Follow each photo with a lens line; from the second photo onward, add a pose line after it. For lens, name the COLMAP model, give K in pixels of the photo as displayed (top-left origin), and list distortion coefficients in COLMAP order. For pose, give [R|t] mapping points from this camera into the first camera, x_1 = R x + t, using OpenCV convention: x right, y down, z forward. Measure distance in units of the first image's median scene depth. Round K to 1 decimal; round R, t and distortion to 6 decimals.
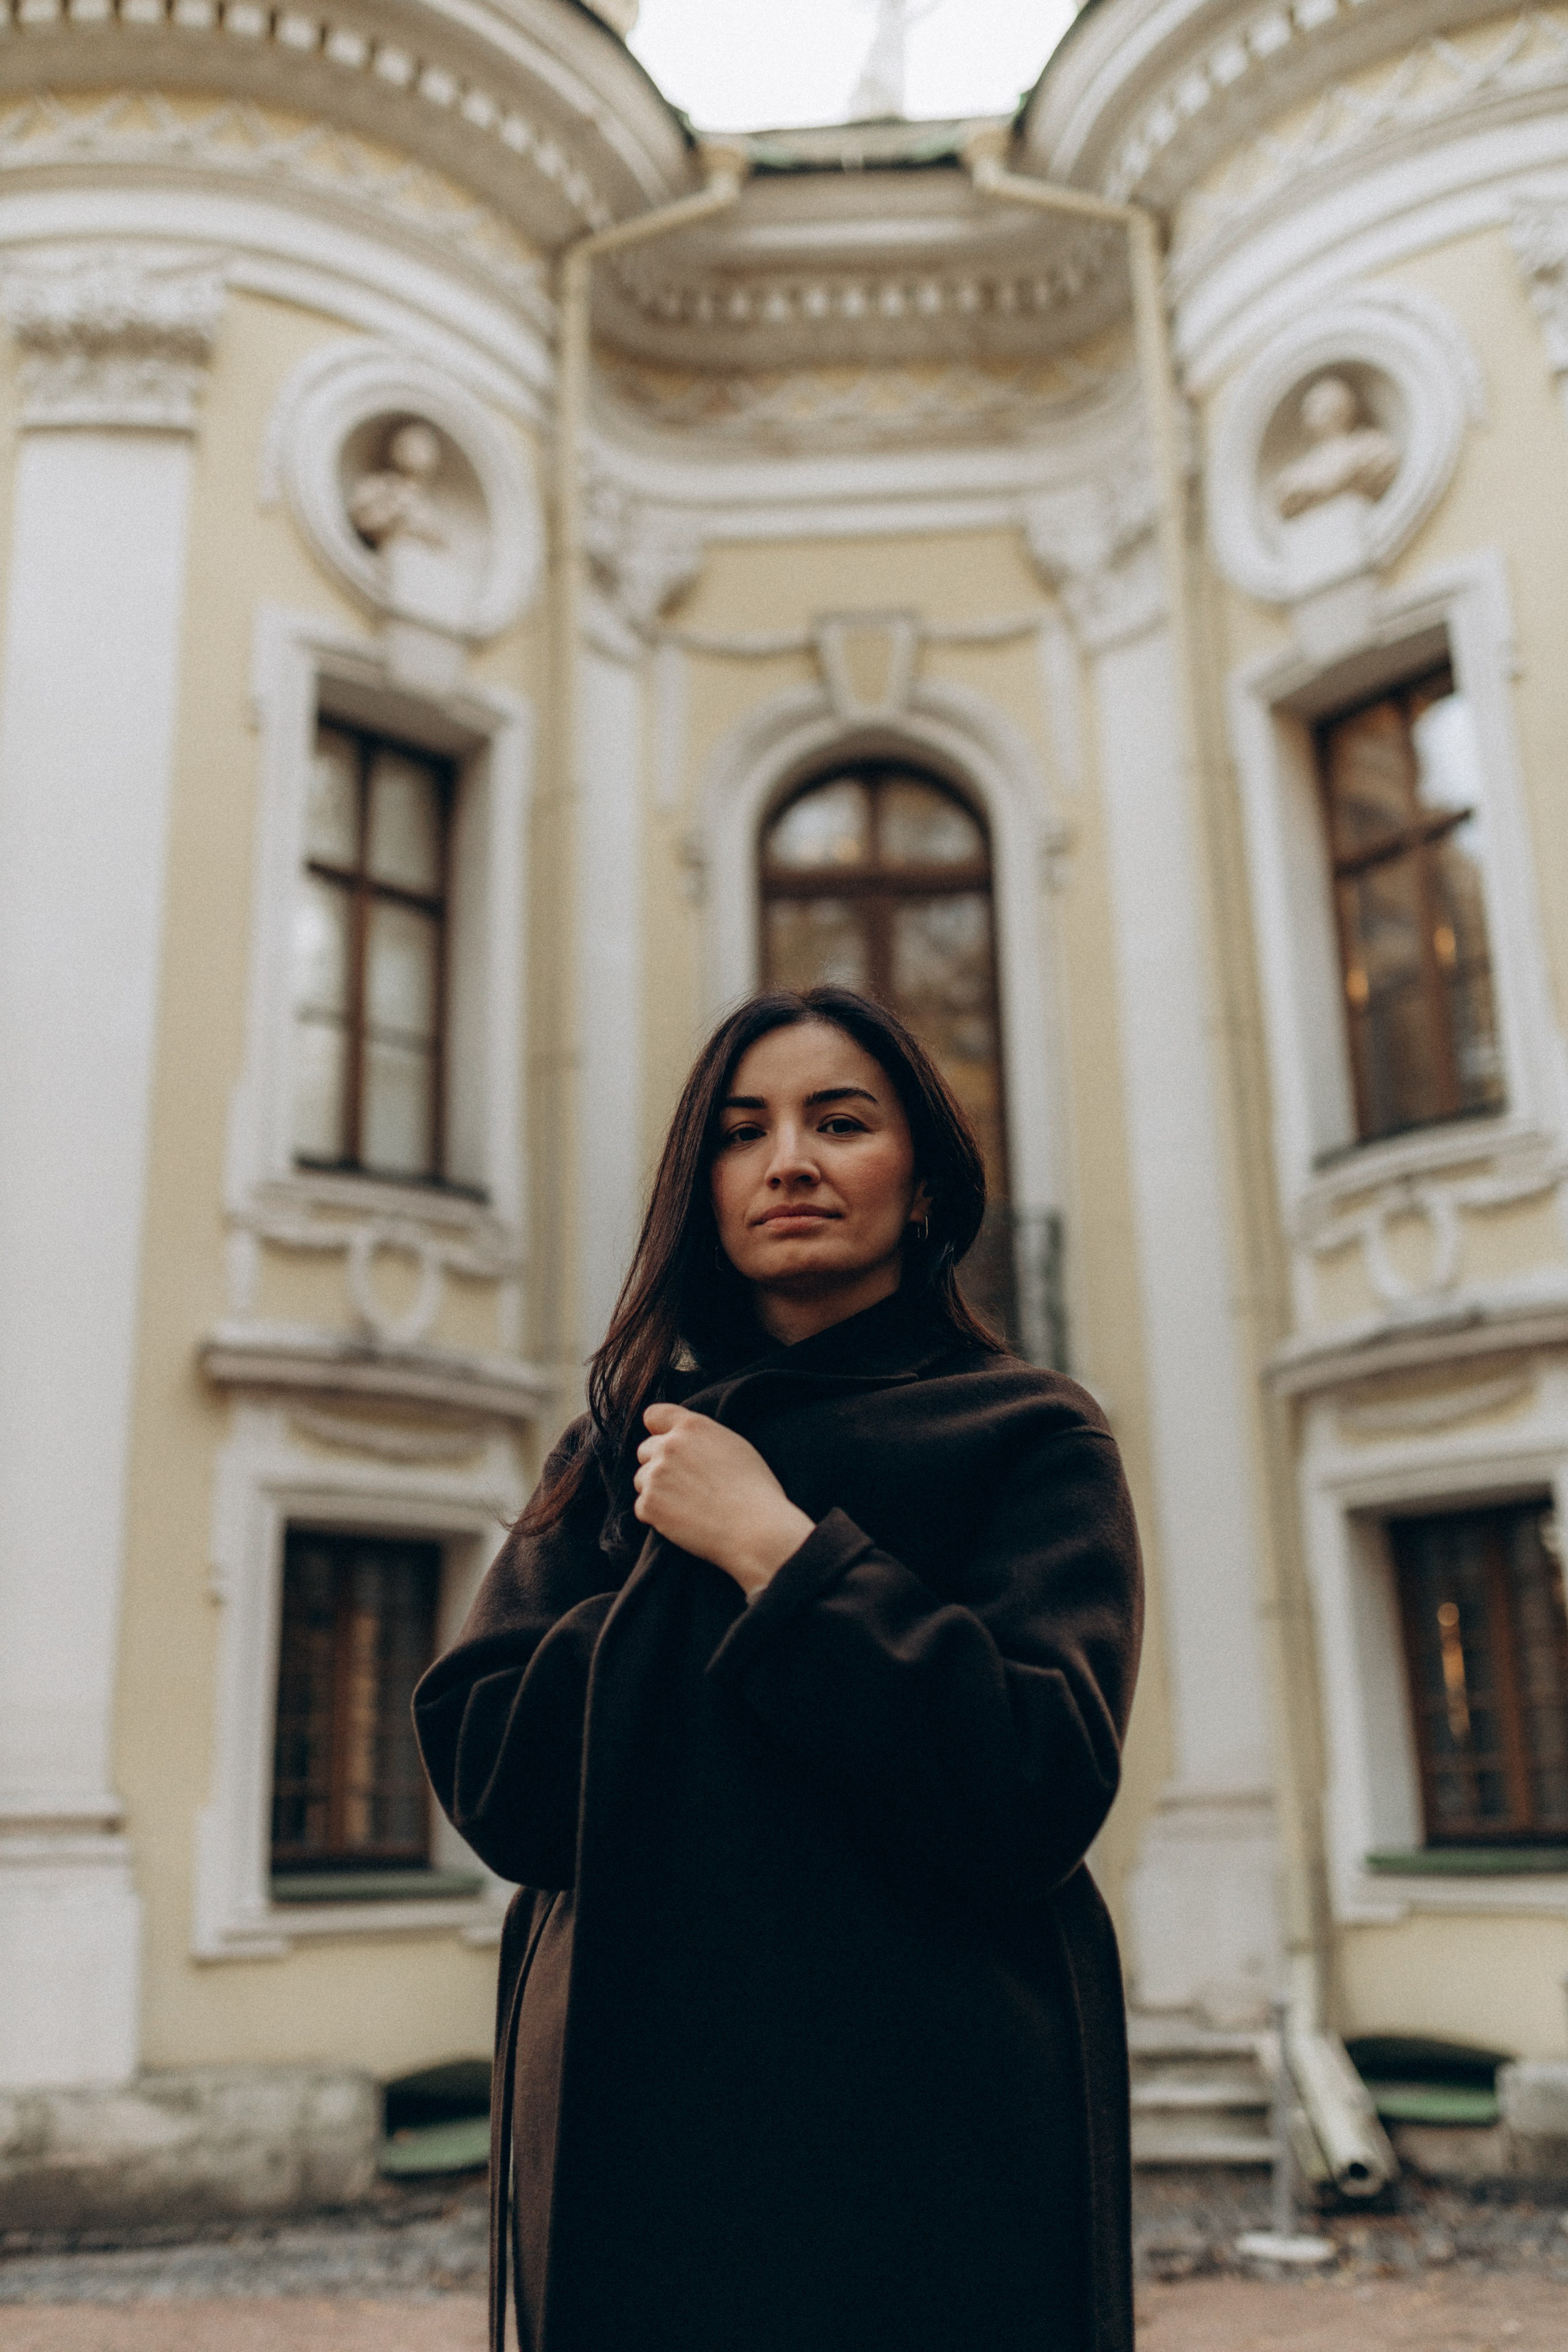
lens RADIAL K [[2249.9, 0, 775.2], [0, 2249.9, 1173.5], [0, 0, 1]] dist [0.004036, 0.001449]
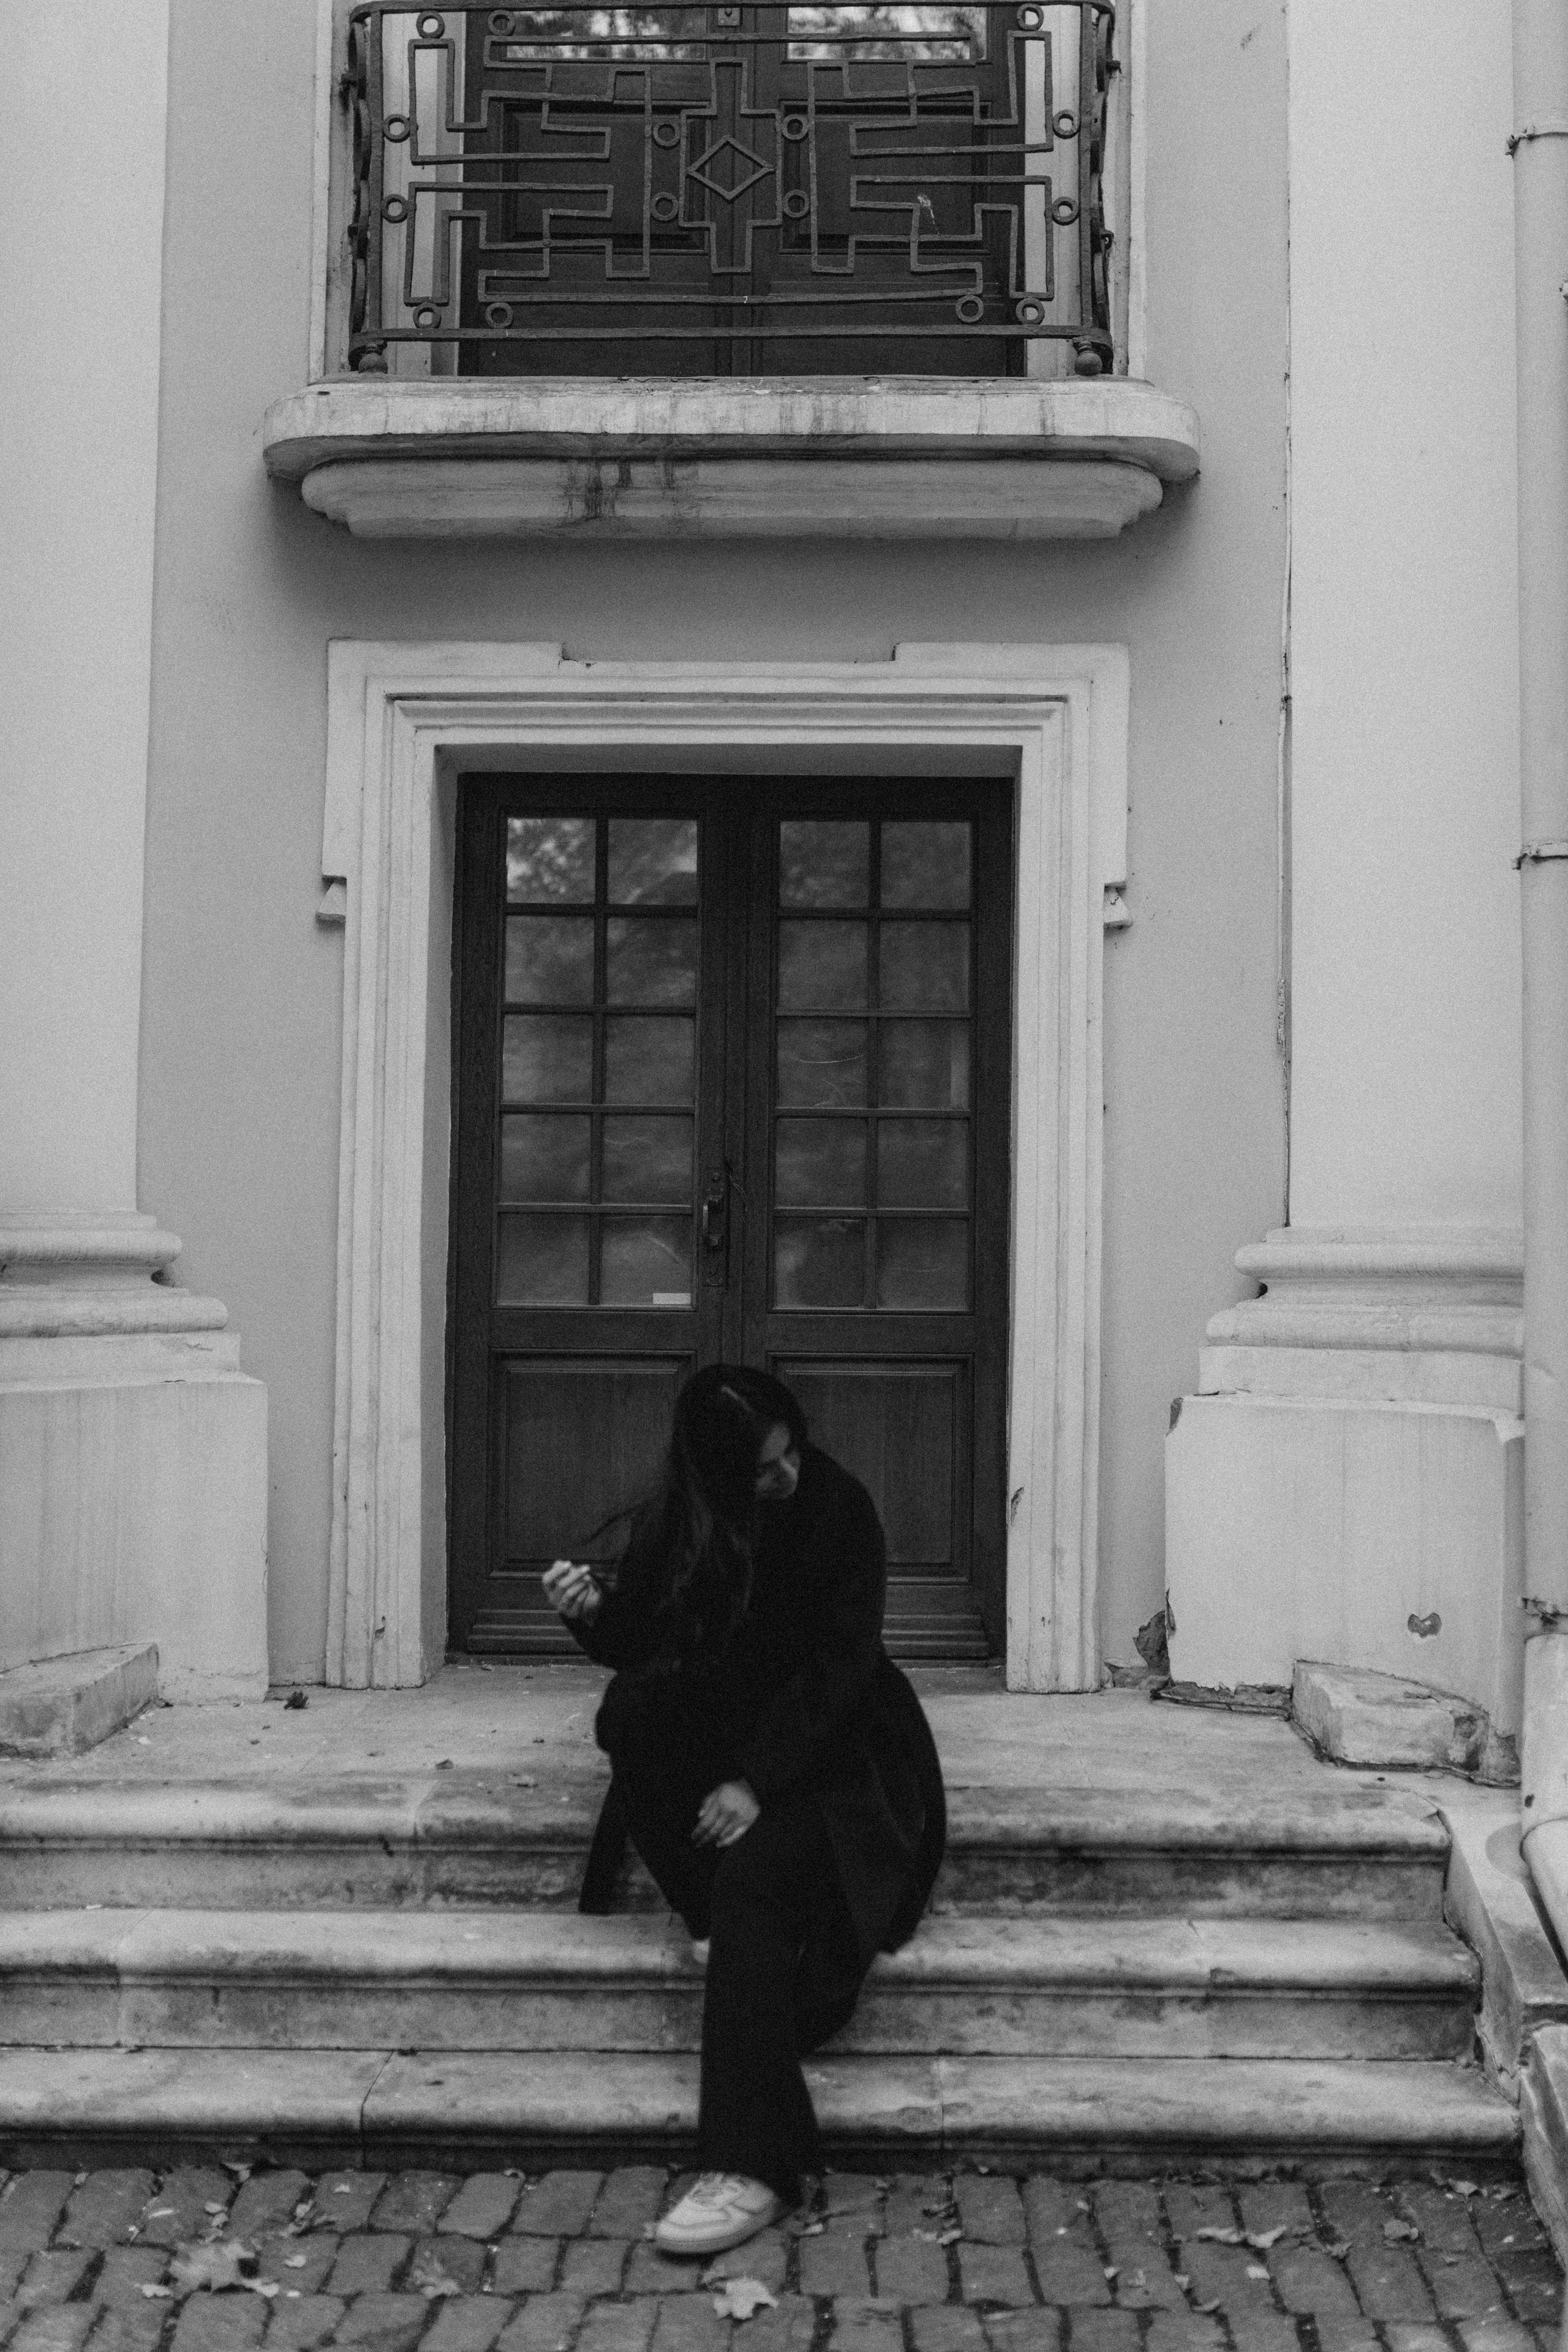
lens RADIAL K [[2819.3, 0, 790.6], [0, 2819.3, 1151.3], [0, 0, 1]] dist [-0.006476, 0.010182]
pose [[0.999182, 0.032740, 0.023721, 0.060132], [-0.037477, 0.970133, 0.239662, 0.115107], [-0.015166, -0.240355, 0.970567, 0.430839]]
